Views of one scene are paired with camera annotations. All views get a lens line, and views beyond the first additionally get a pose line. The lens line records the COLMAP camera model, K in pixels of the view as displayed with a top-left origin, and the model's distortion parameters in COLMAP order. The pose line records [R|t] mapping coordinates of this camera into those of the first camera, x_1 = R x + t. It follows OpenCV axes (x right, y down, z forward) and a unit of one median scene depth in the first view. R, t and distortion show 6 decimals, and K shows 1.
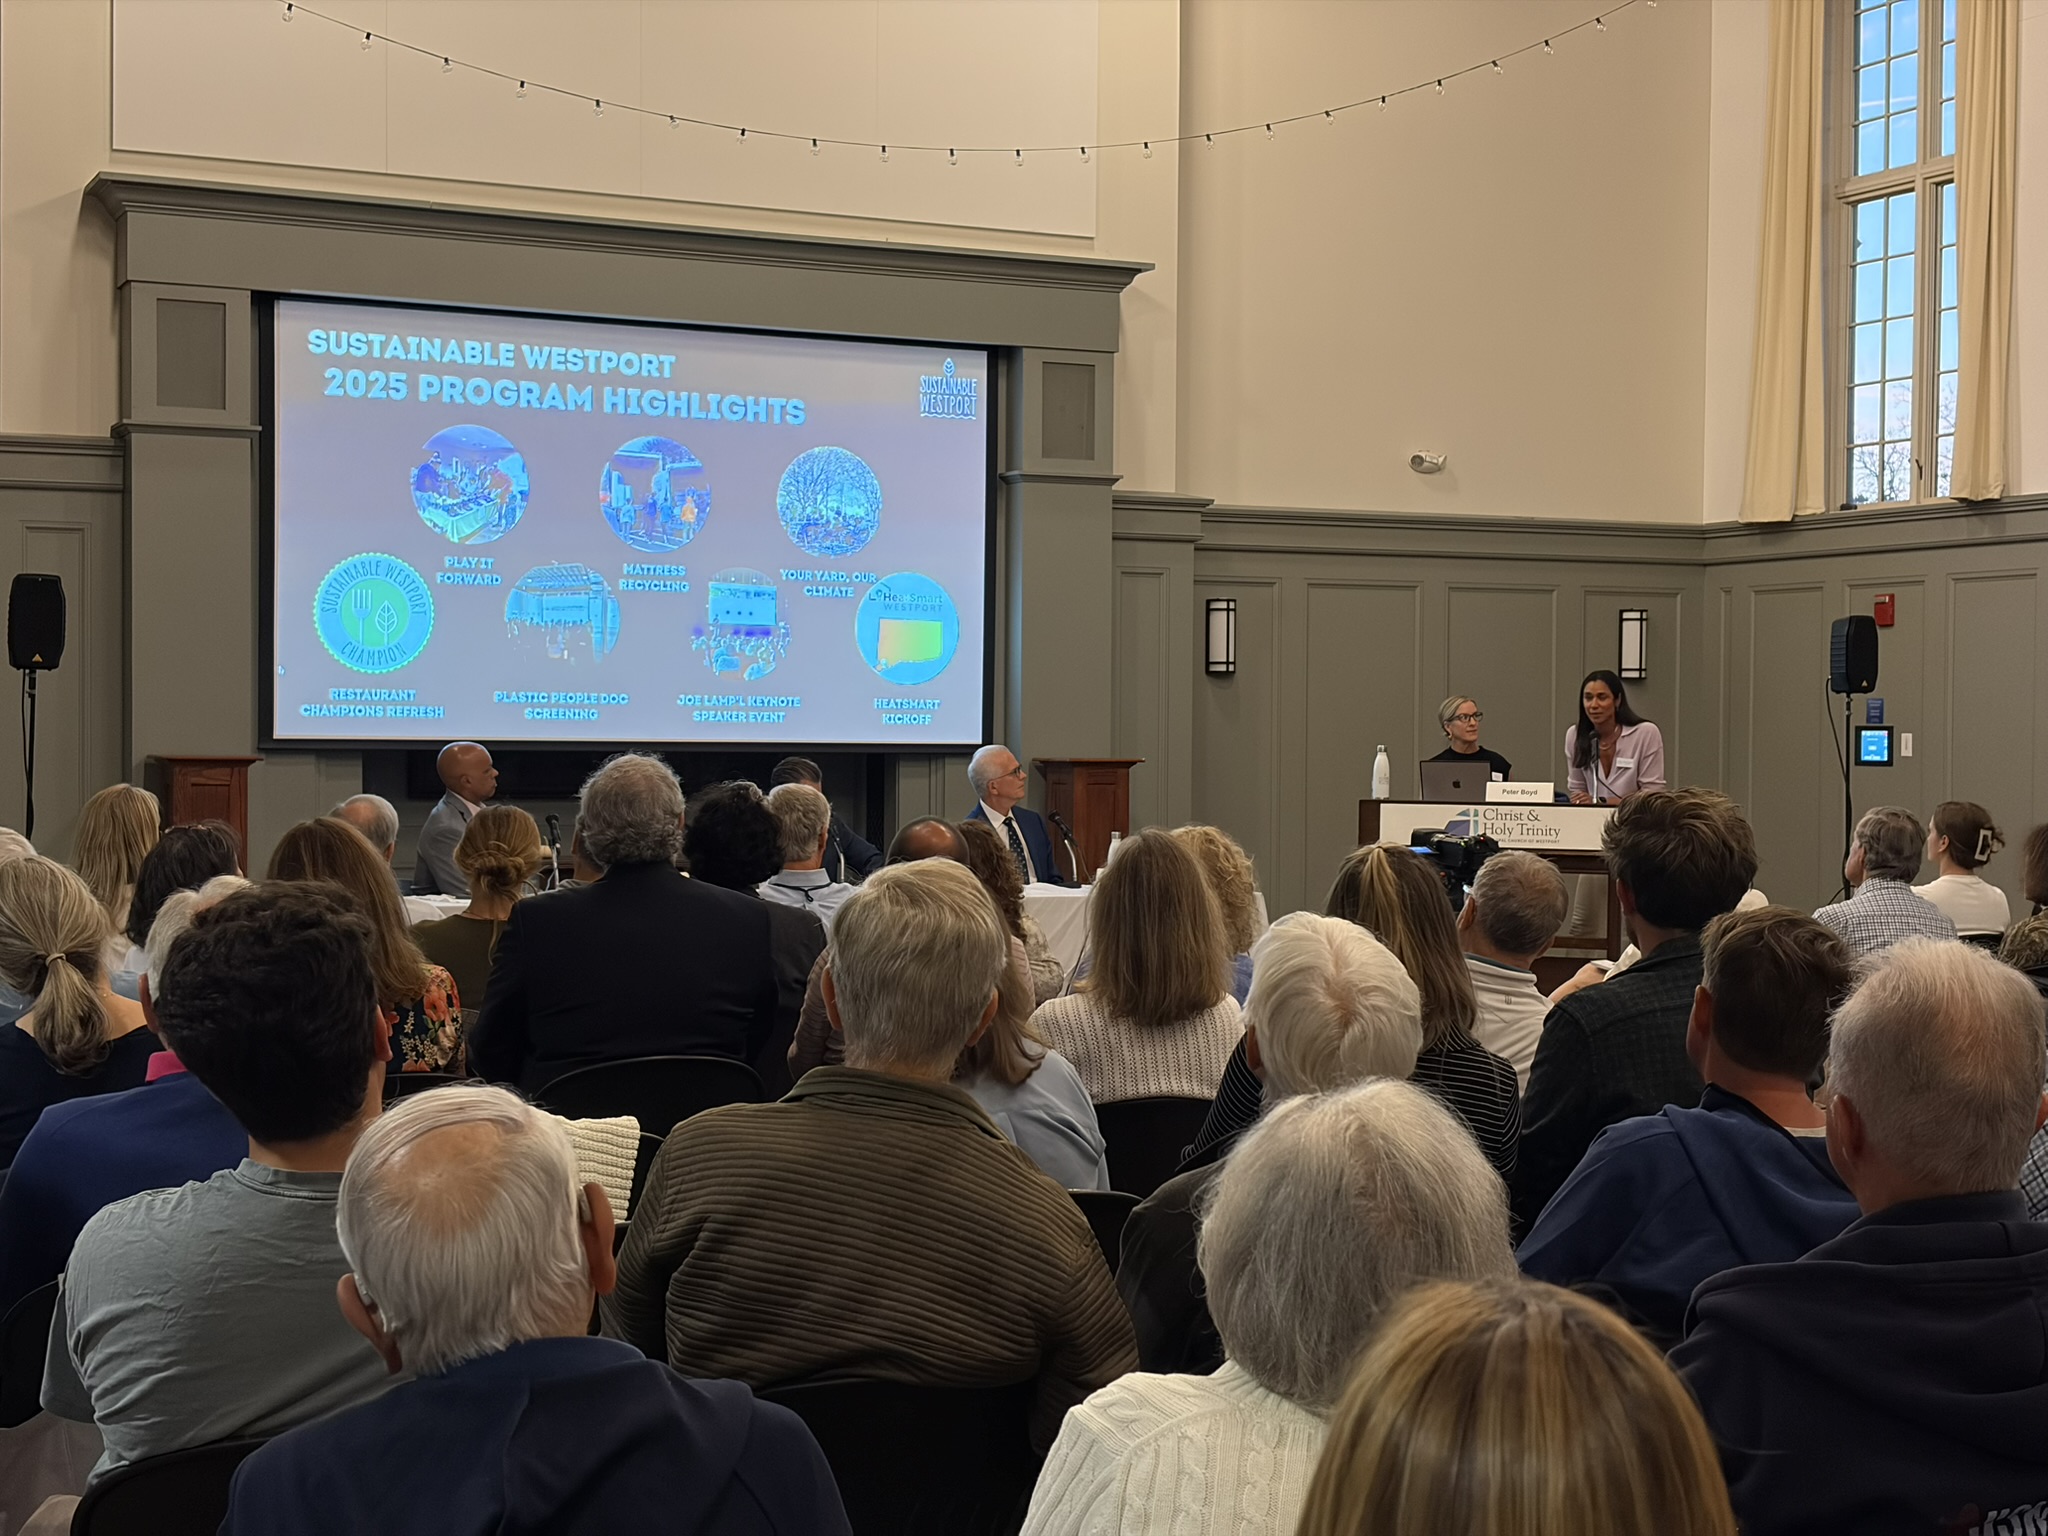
lens RADIAL K [[3043.0, 0, 1004.2], [0, 3043.0, 765.3], [0, 0, 1]] dist [0.189386, 0.000000]
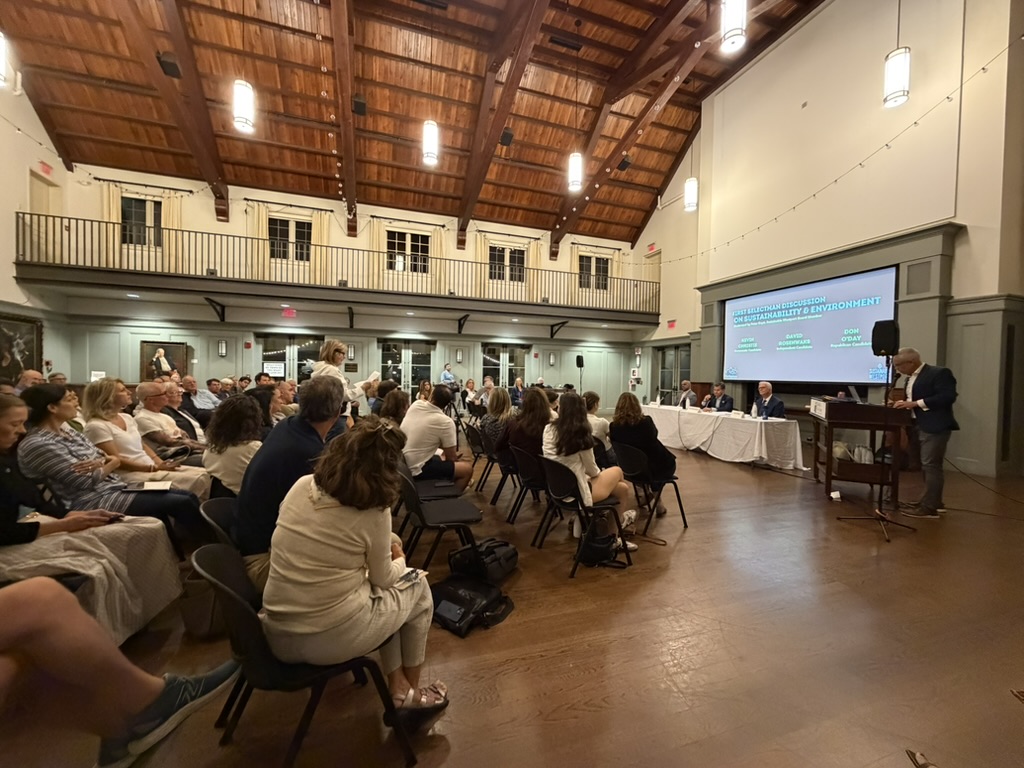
lens RADIAL K [[416.2, 0, 509.2], [0, 416.2, 382.9], [0, 0, 1]] dist [0.007756, -0.000994]
pose [[-0.110580, 0.009544, -0.993821, 0.502959], [-0.031746, 0.999410, 0.013130, 0.000496], [0.993360, 0.033002, -0.110212, 0.626341]]
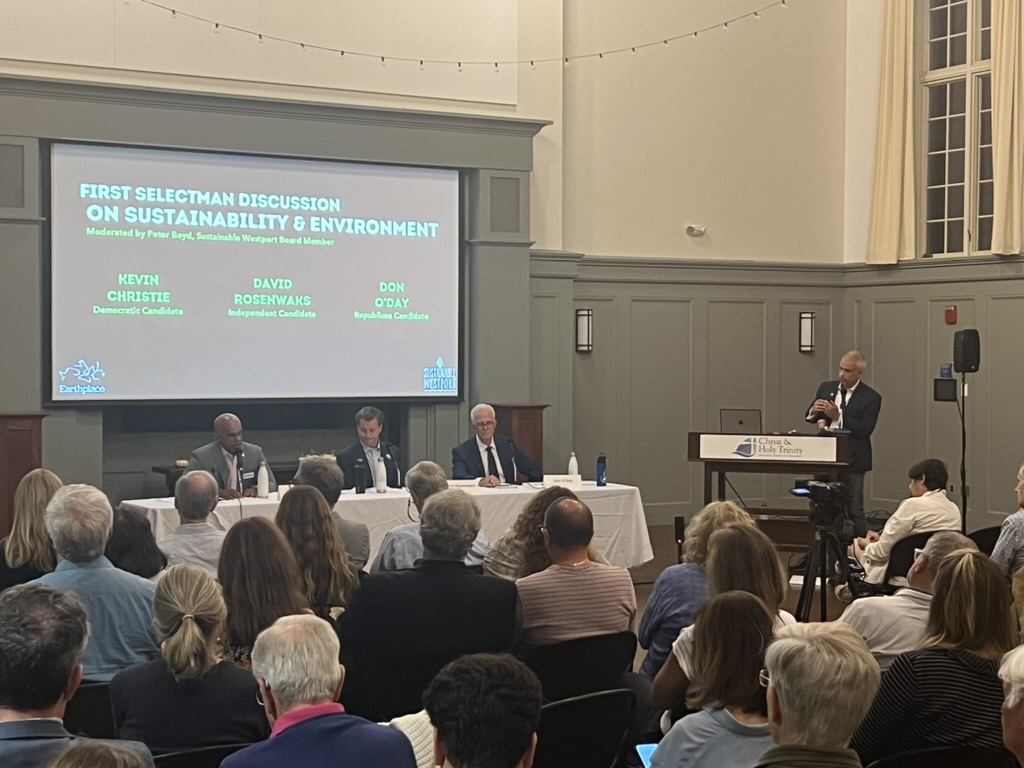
lens RADIAL K [[1727.4, 0, 517.9], [0, 1727.4, 376.5], [0, 0, 1]] dist [0.236571, 0.000000]
pose [[0.996489, -0.006275, 0.083485, -0.054956], [0.005980, 0.999975, 0.003785, -0.021493], [-0.083507, -0.003272, 0.996502, 0.010046]]
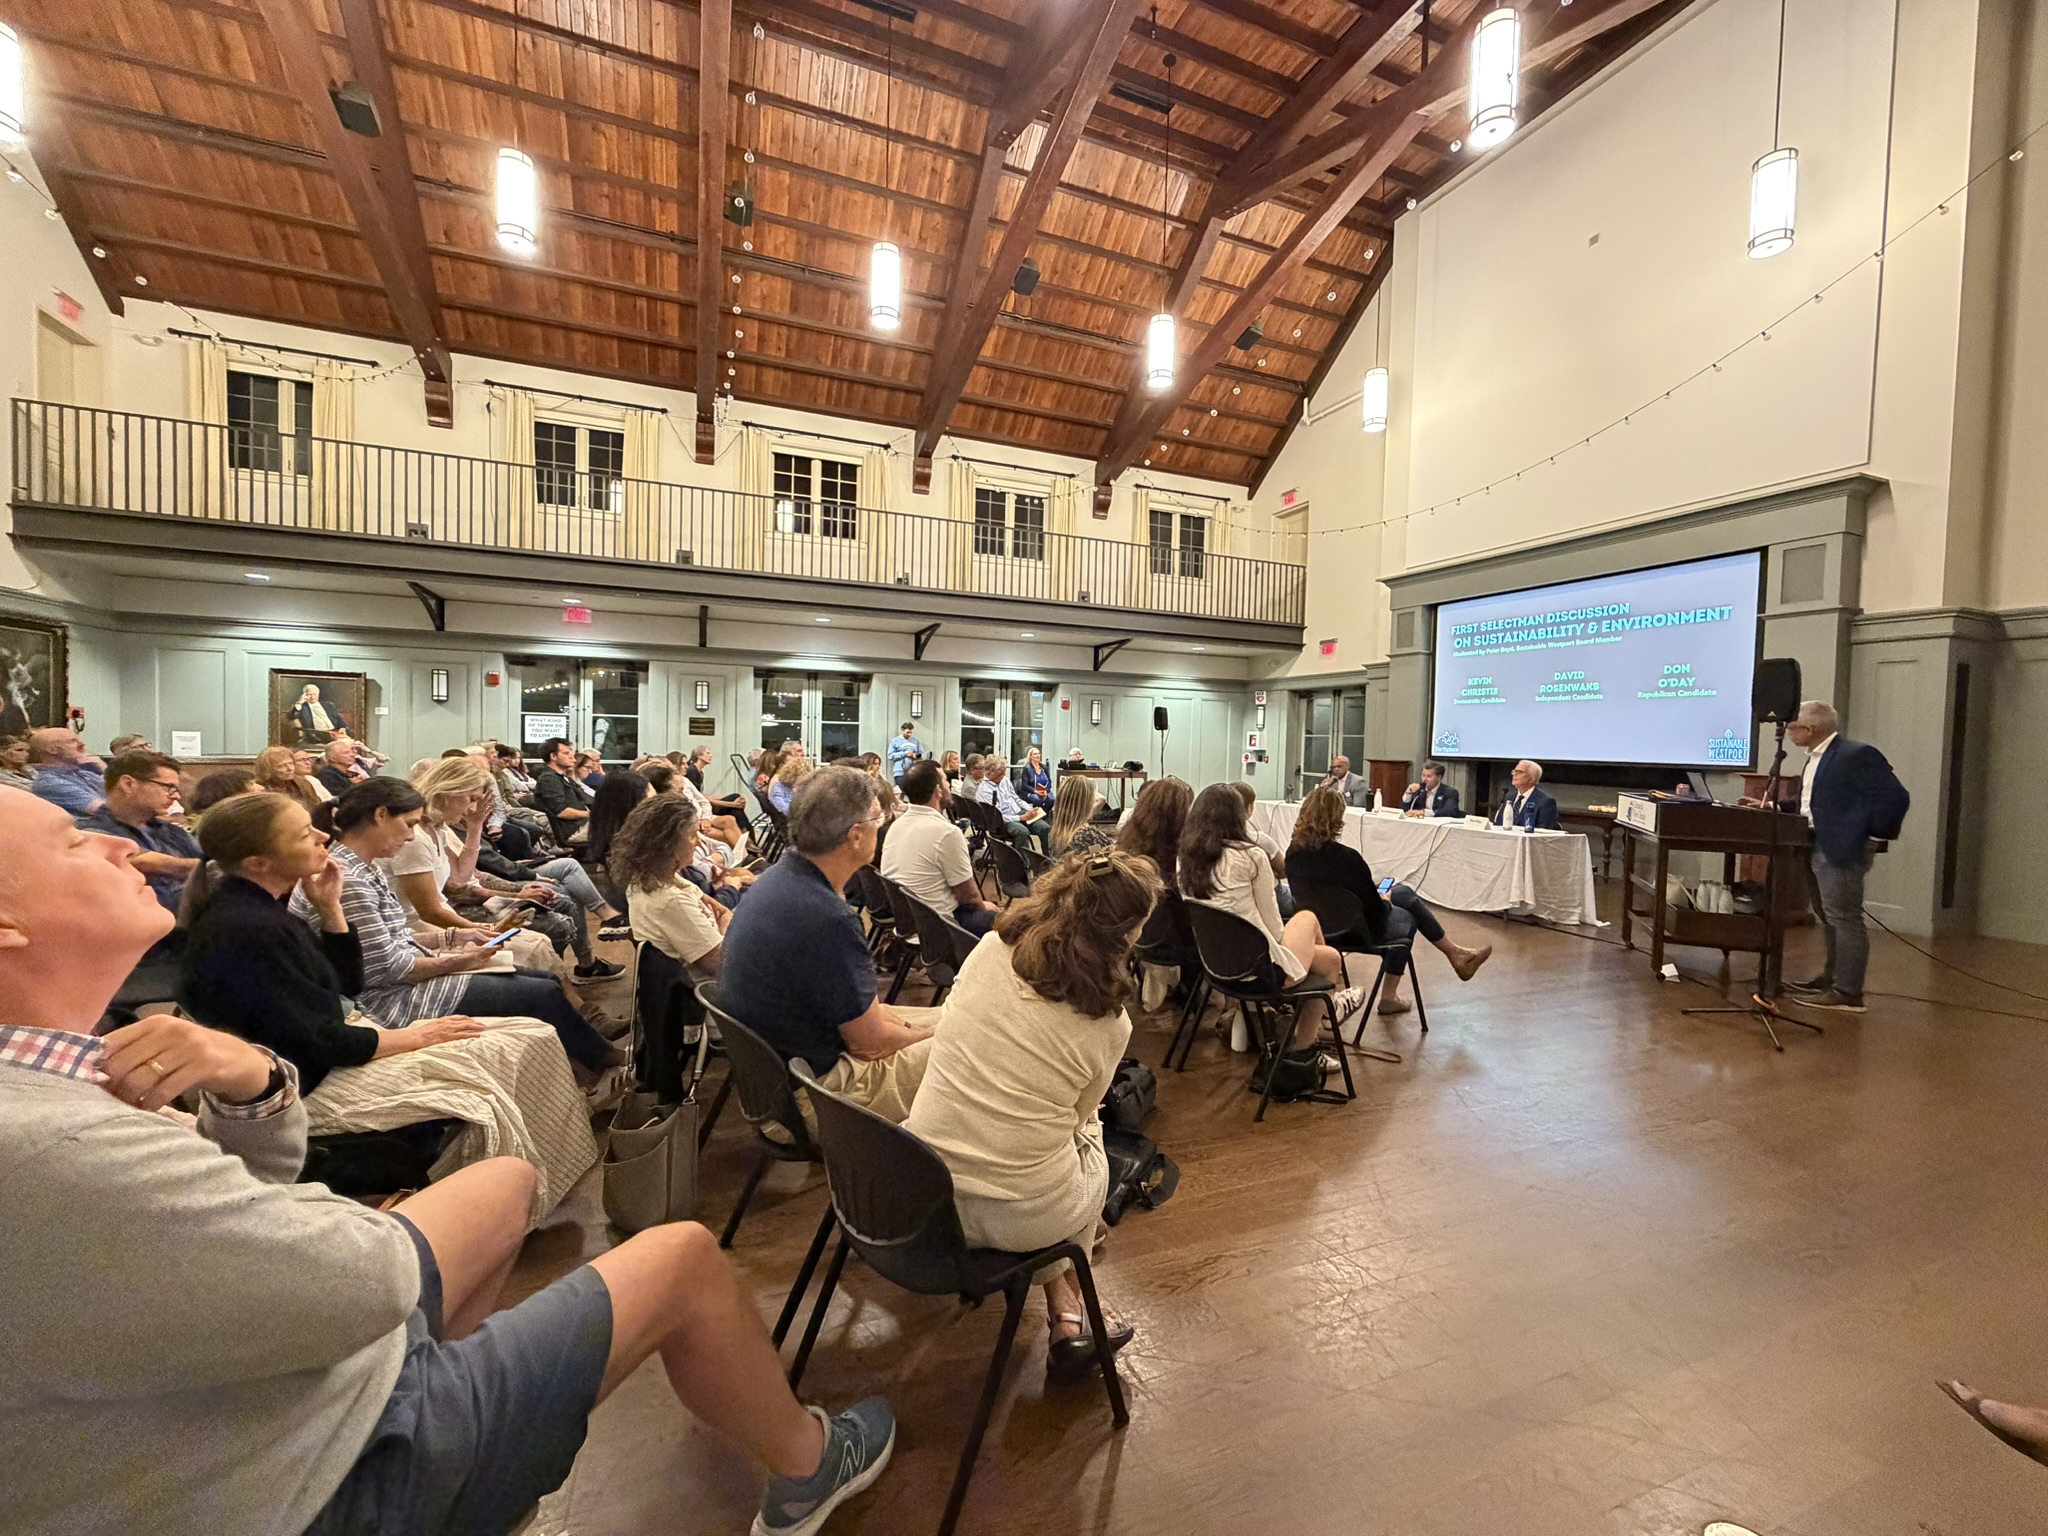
lens RADIAL K [[832.5, 0, 1017.7], [0, 832.5, 765.5], [0, 0, 1]] dist [0.007756, -0.000994]
pose [[-0.056811, 0.021782, -0.998147, 0.524453], [-0.038280, 0.998979, 0.023979, -0.001988], [0.997651, 0.039571, -0.055919, 0.583545]]
